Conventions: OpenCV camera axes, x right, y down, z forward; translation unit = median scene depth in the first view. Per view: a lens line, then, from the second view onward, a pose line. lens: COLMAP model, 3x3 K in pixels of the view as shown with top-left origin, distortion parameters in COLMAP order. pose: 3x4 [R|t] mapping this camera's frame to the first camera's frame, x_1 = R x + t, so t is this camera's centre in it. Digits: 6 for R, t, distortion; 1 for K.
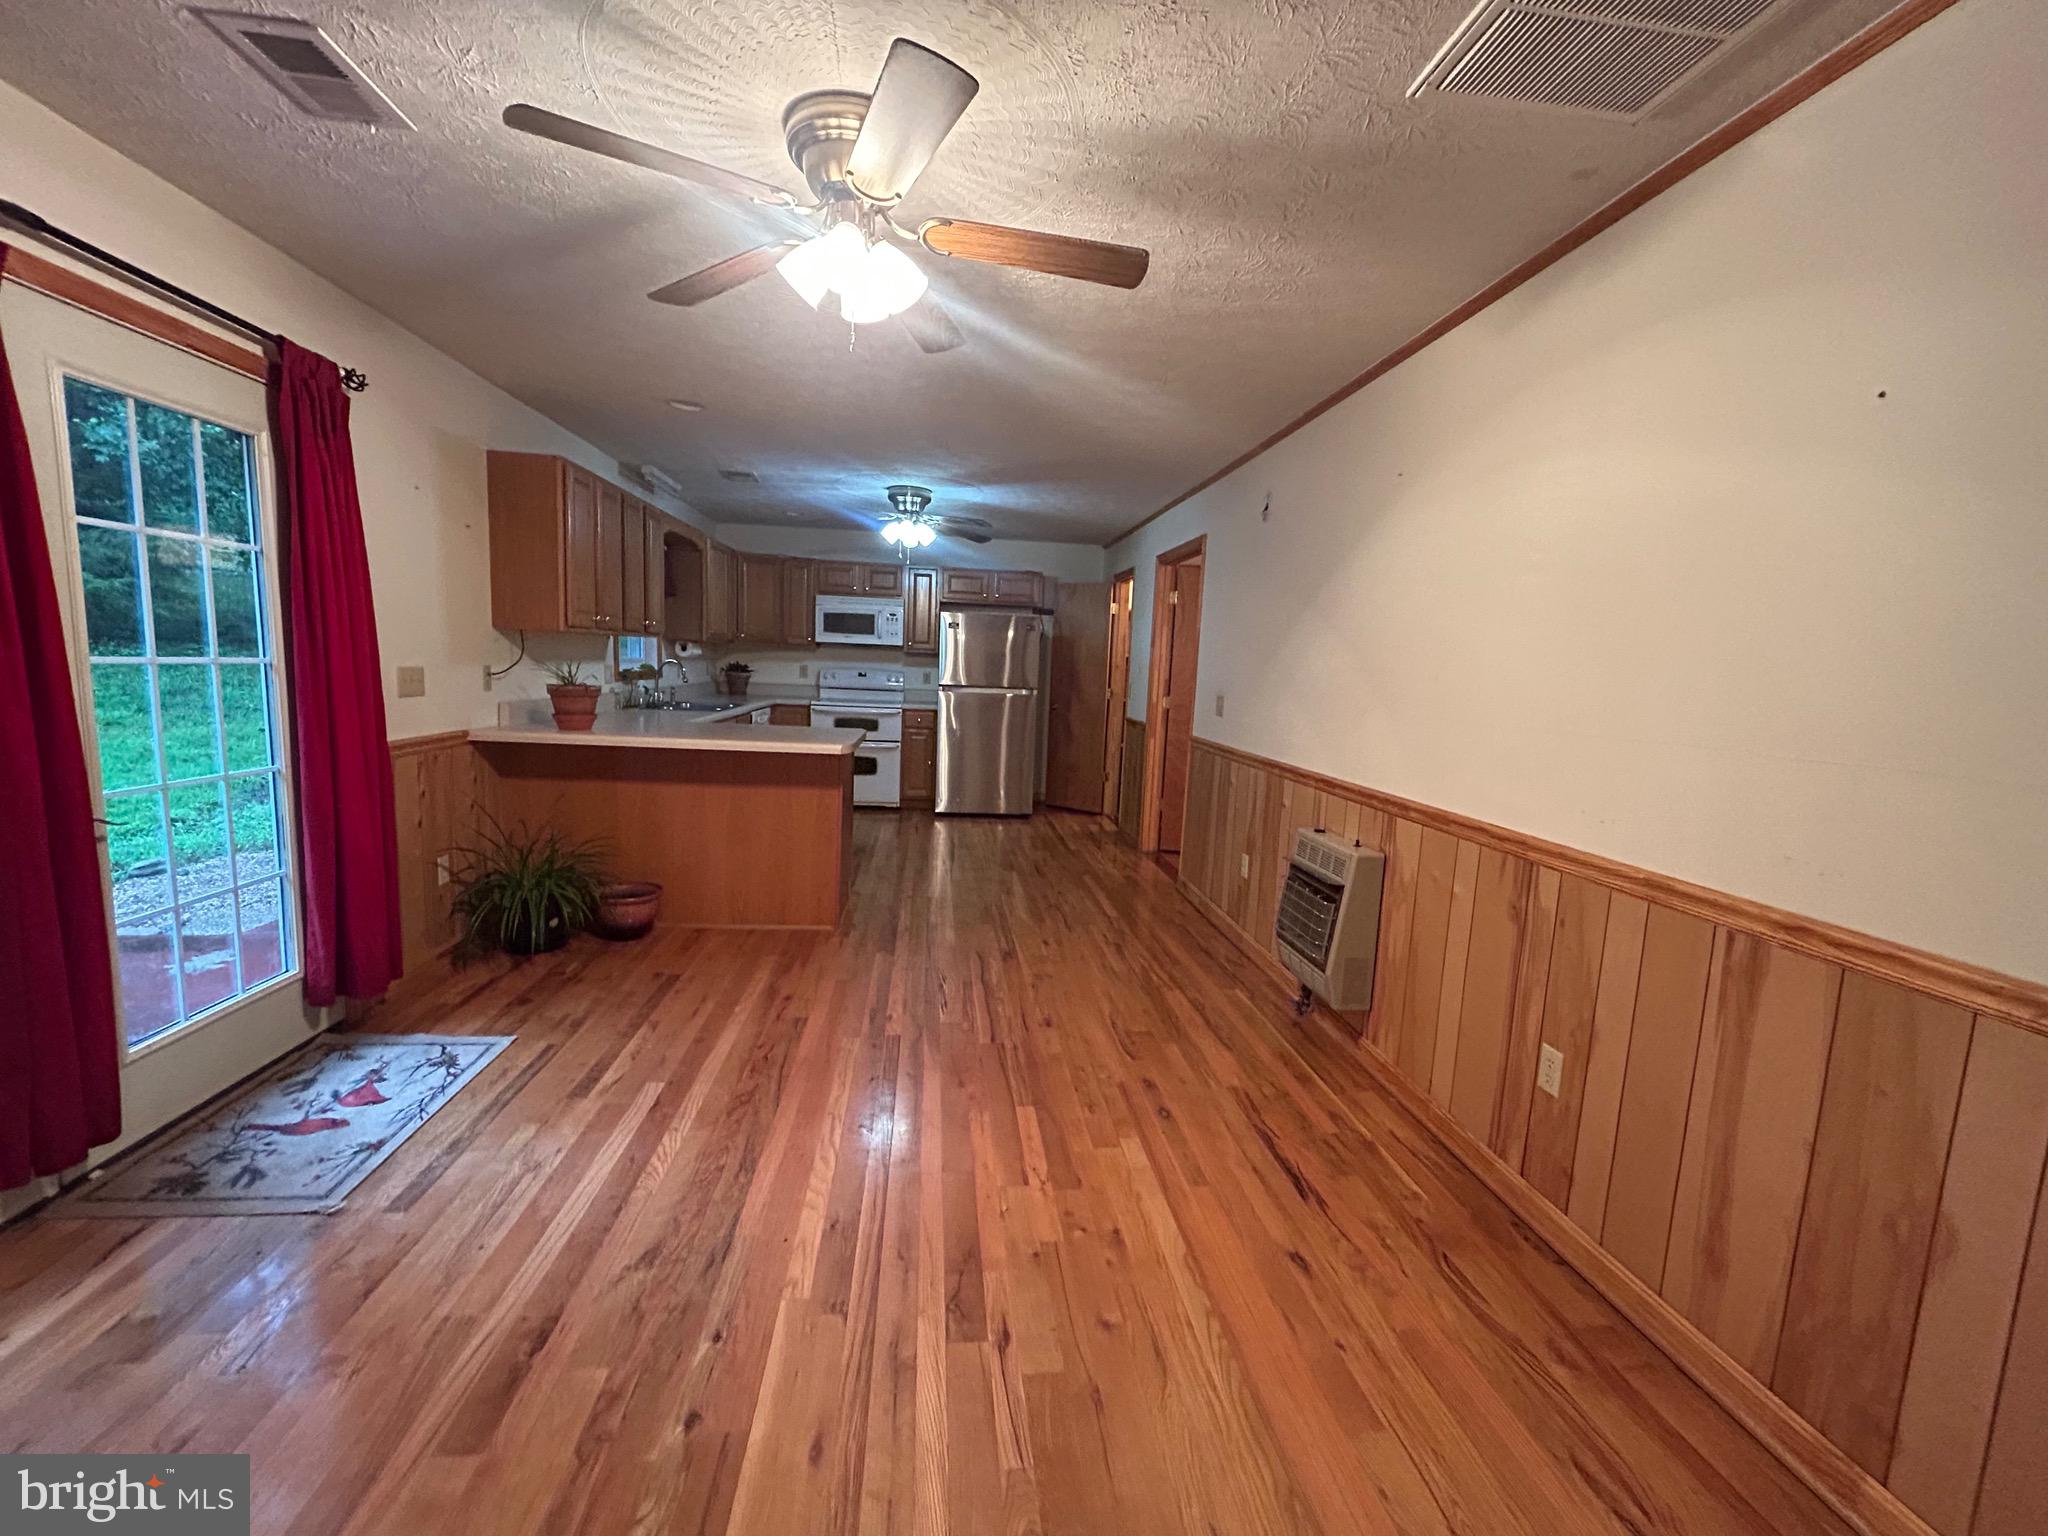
lens RADIAL K [[823.5, 0, 1025.2], [0, 823.5, 766.1], [0, 0, 1]] dist [0.001432, -0.000128]
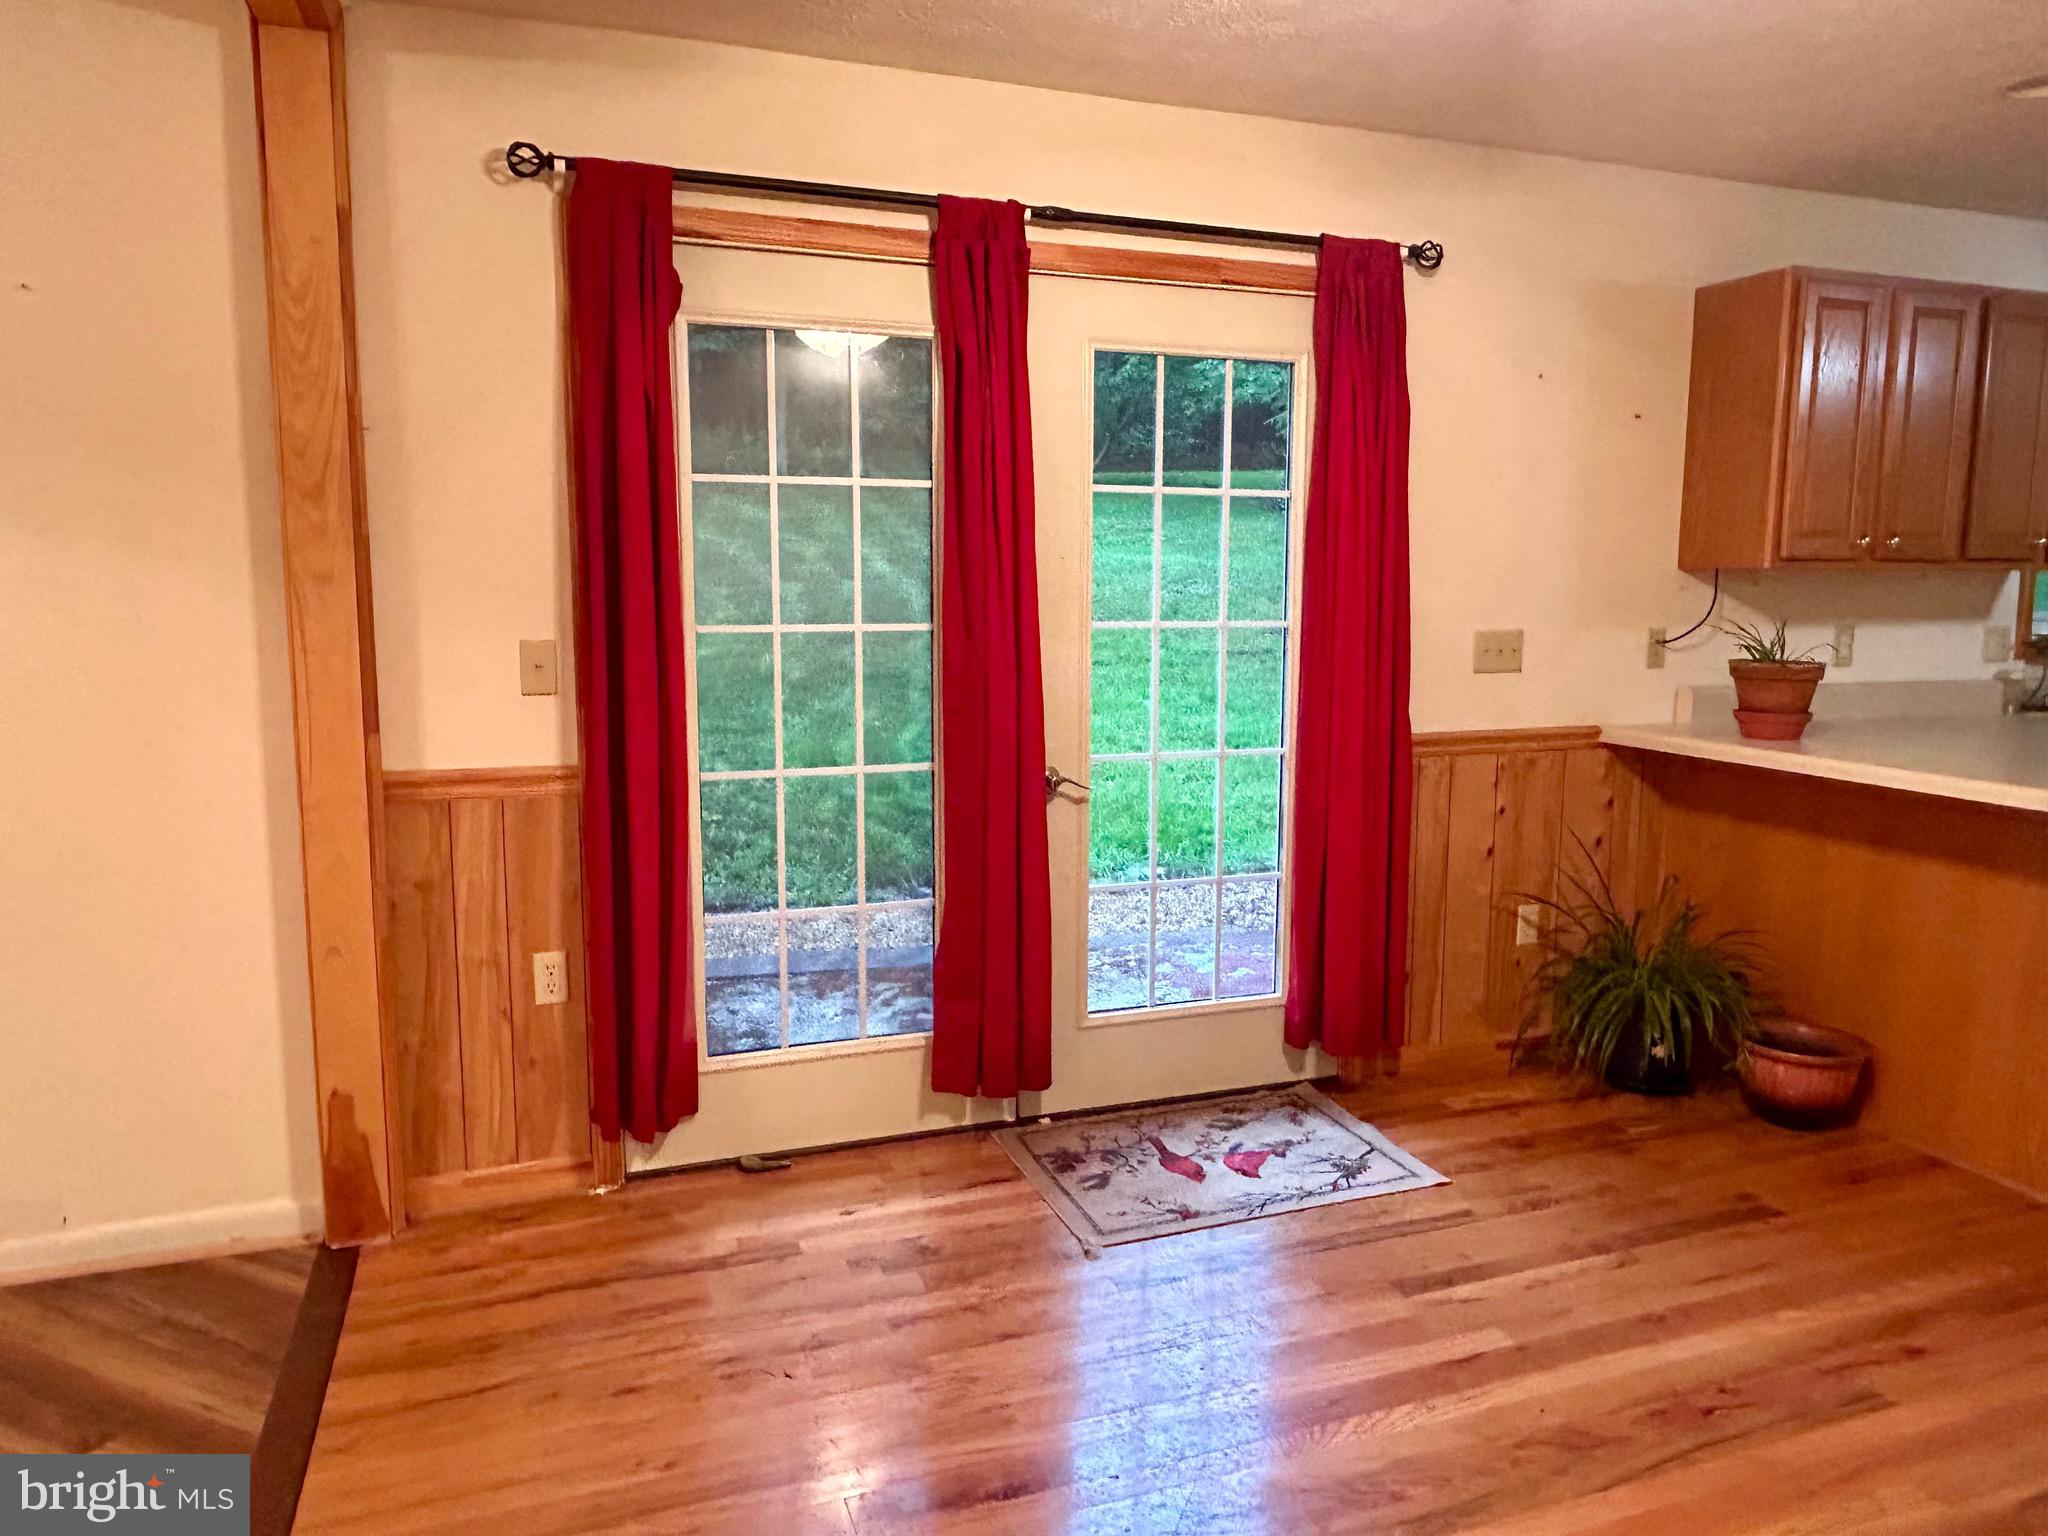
lens RADIAL K [[1365.0, 0, 1024.5], [0, 1365.0, 756.8], [0, 0, 1]] dist [-0.004988, -0.001413]
pose [[0.237675, 0.080767, -0.967981, 0.348636], [-0.112795, 0.992090, 0.055084, -0.035350], [0.964773, 0.096091, 0.244906, 0.368210]]
